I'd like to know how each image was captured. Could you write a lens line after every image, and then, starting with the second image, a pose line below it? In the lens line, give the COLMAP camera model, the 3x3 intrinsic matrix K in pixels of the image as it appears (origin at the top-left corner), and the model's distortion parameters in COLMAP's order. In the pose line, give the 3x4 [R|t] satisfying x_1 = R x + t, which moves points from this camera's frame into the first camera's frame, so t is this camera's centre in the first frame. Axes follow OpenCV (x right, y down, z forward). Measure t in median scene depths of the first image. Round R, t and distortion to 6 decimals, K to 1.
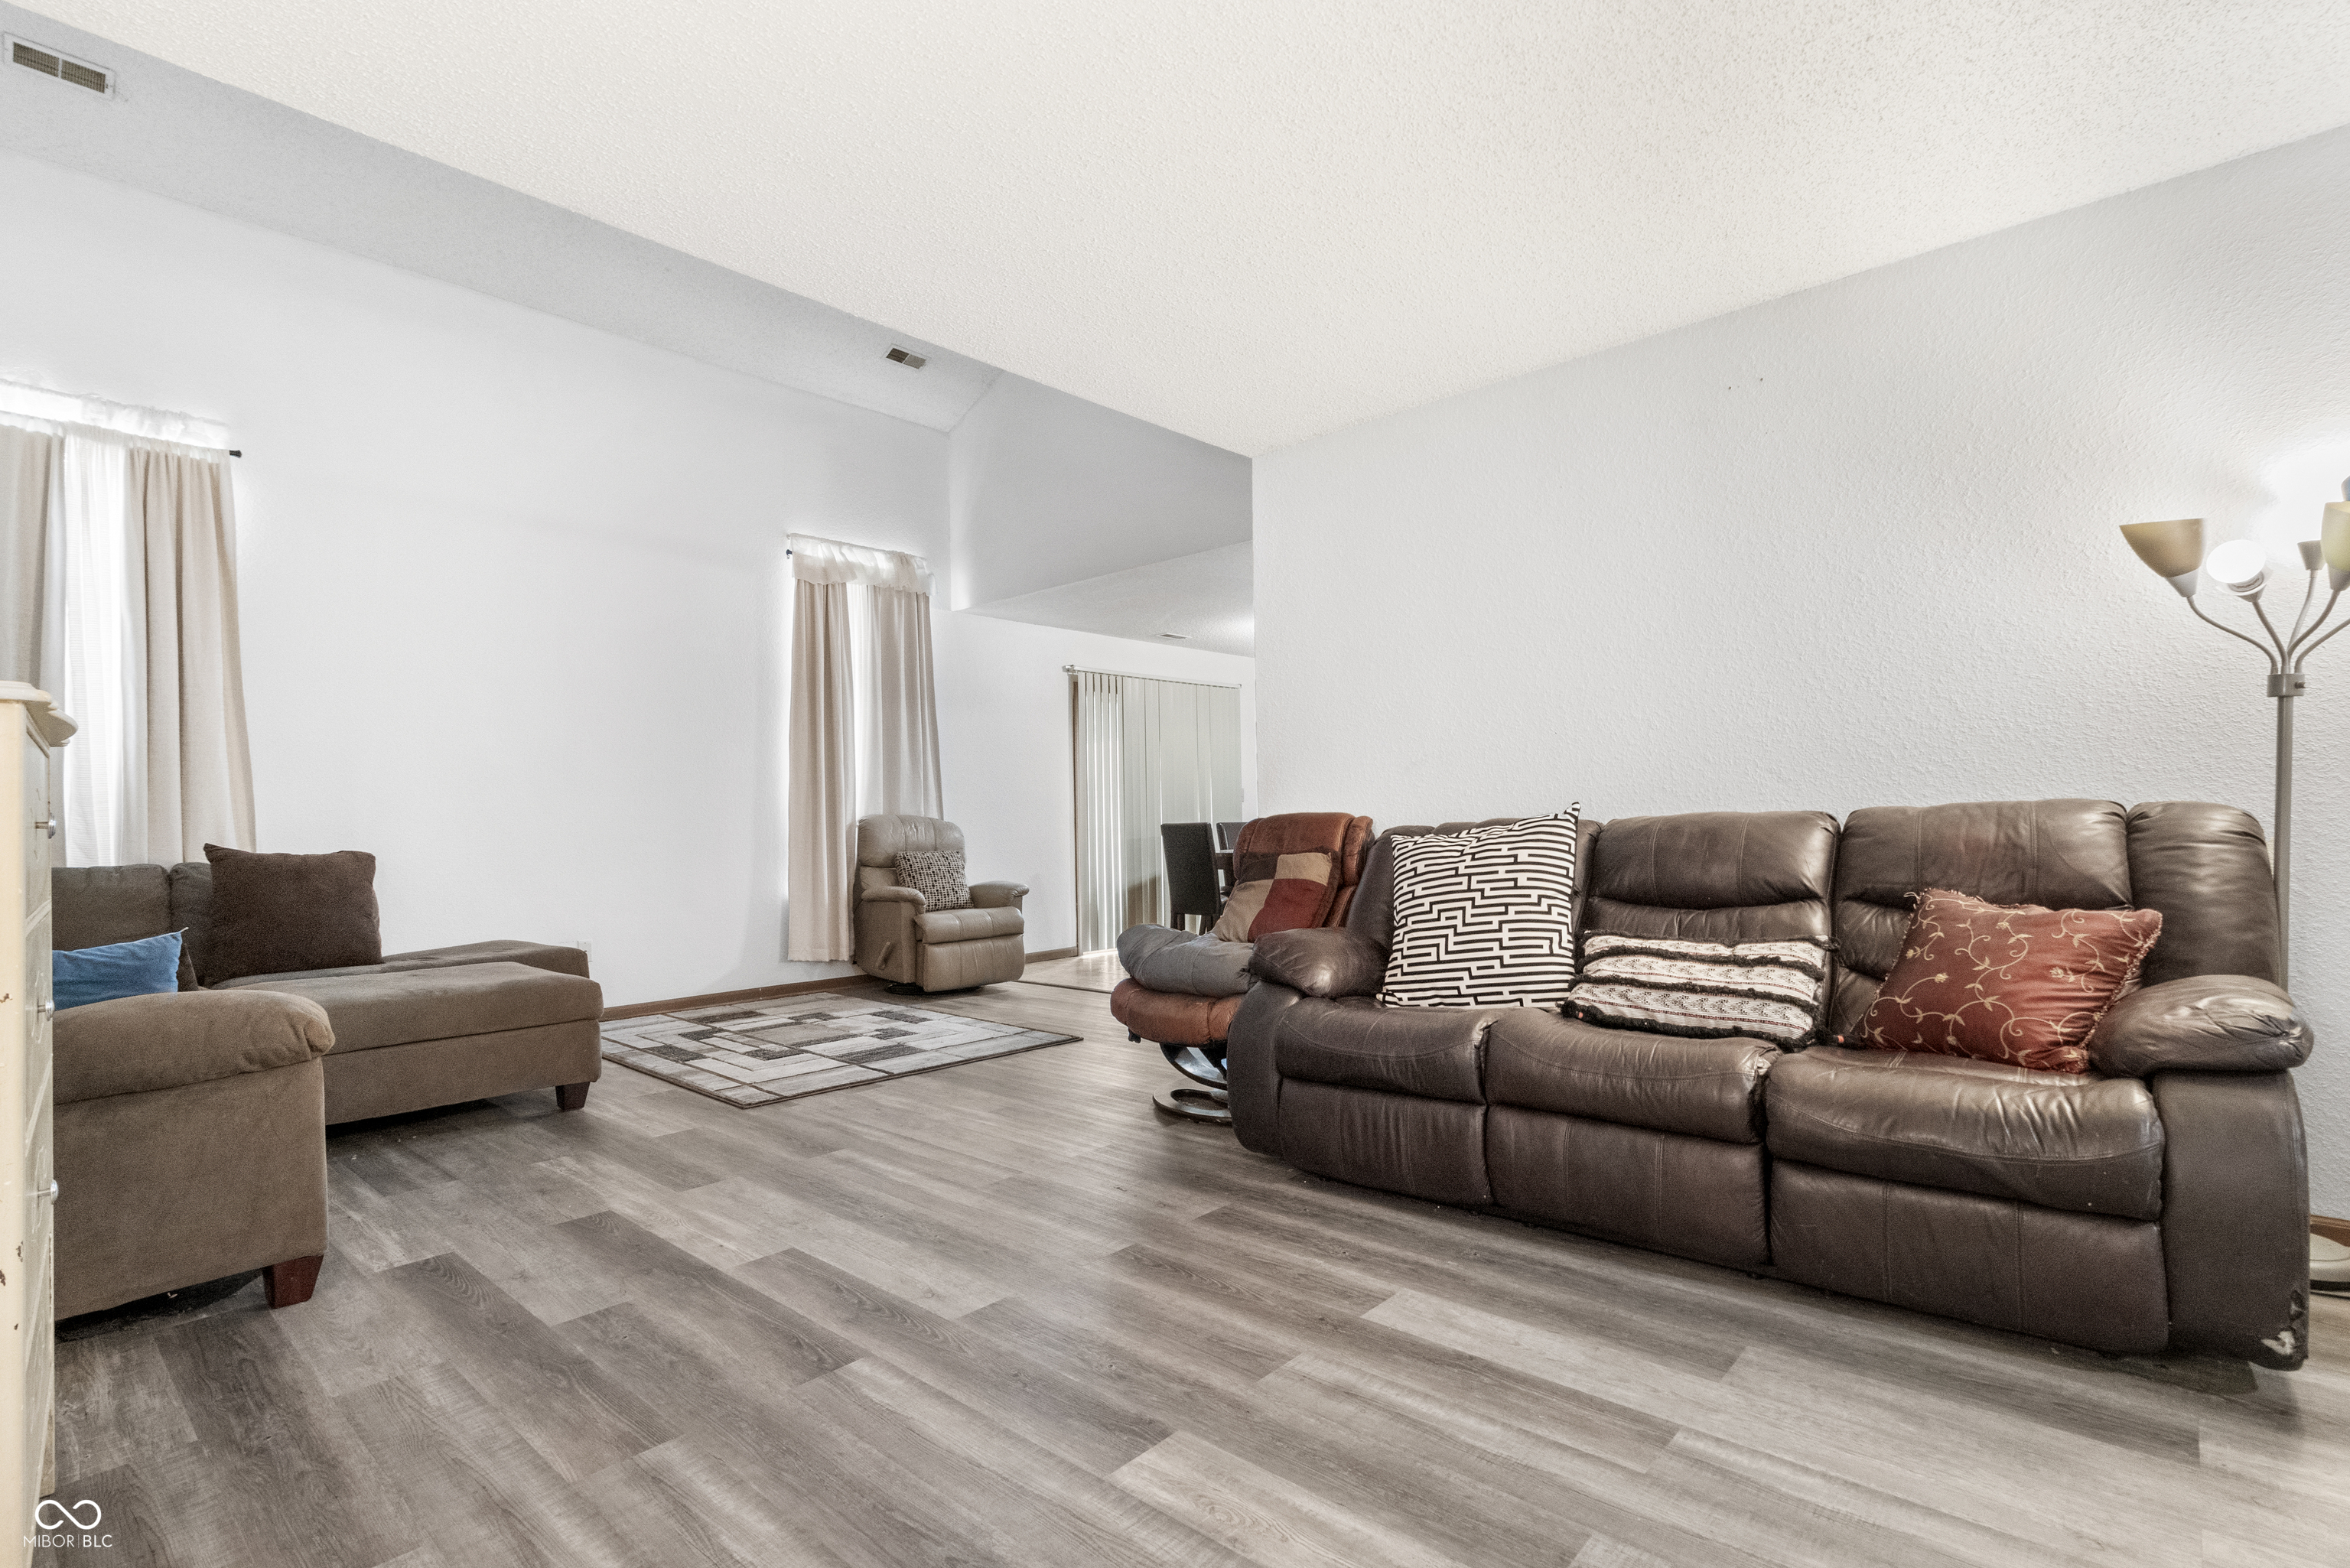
lens RADIAL K [[1123.5, 0, 1172.5], [0, 1123.5, 813.7], [0, 0, 1]] dist [0.004646, 0.000603]
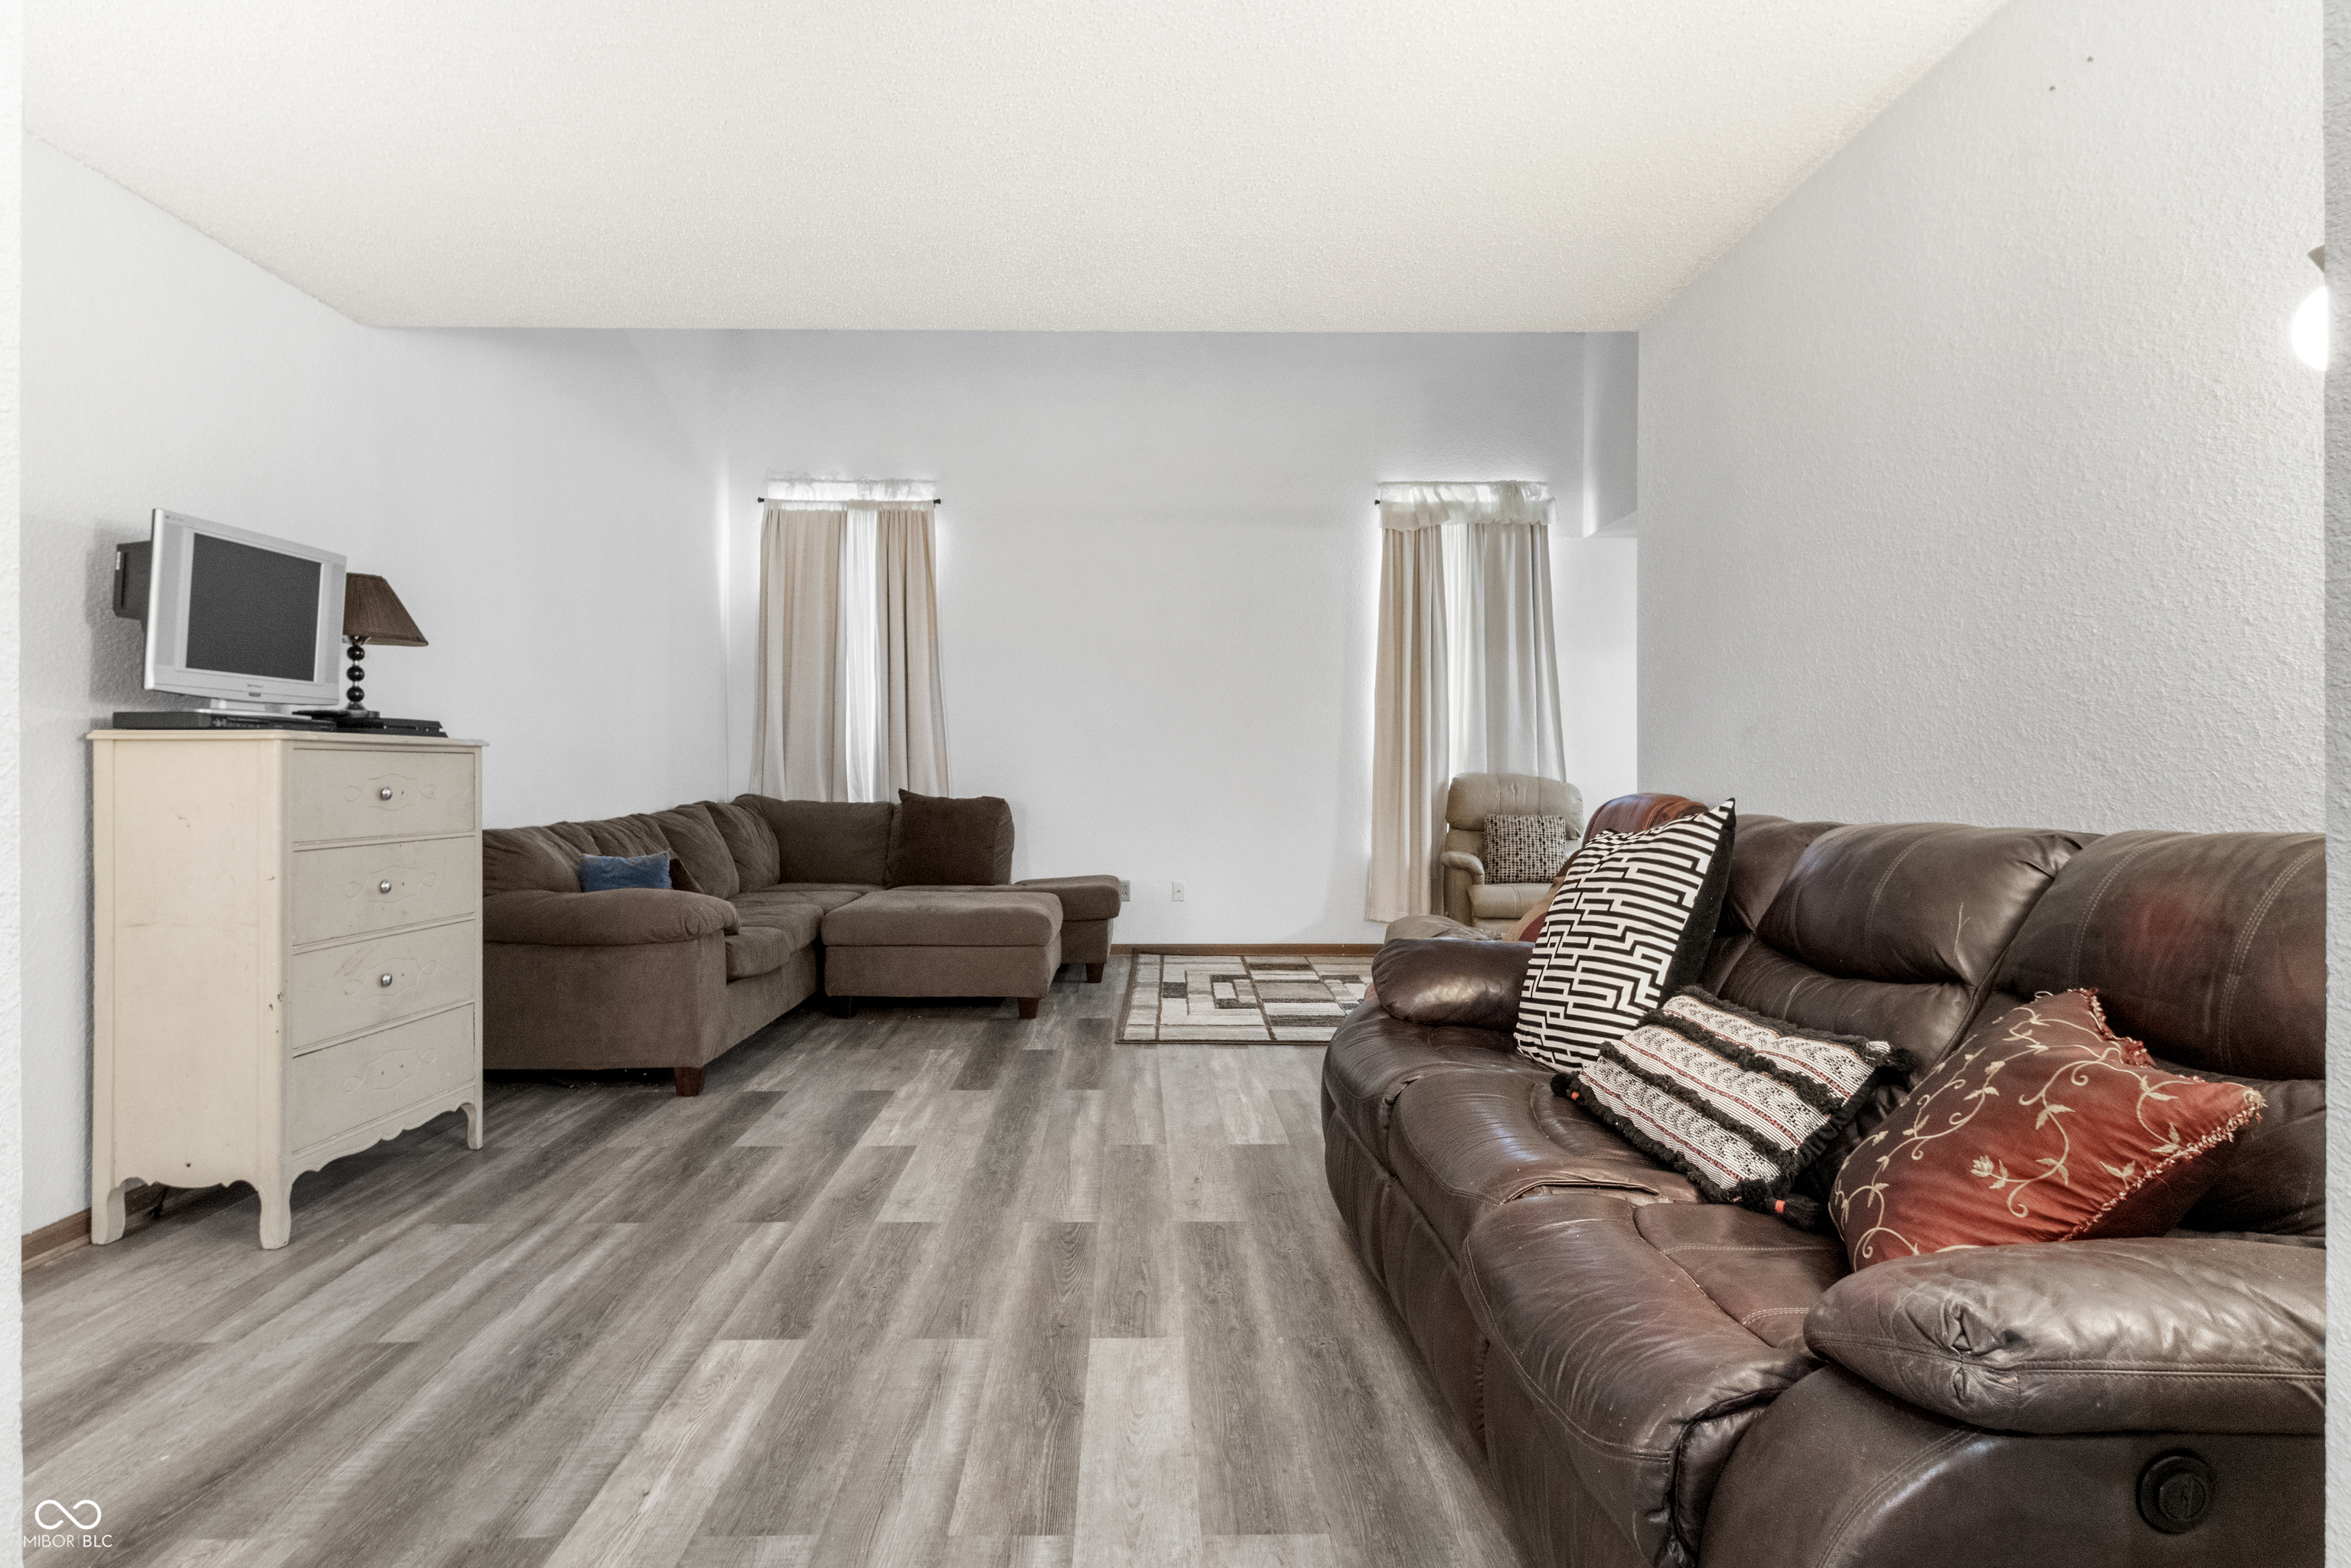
lens RADIAL K [[1293.3, 0, 1196.6], [0, 1293.3, 781.8], [0, 0, 1]] dist [-0.001900, -0.001343]
pose [[0.675407, 0.027442, -0.736934, 0.579744], [-0.009642, 0.999551, 0.028384, -0.031649], [0.737382, -0.012065, 0.675368, 0.189037]]
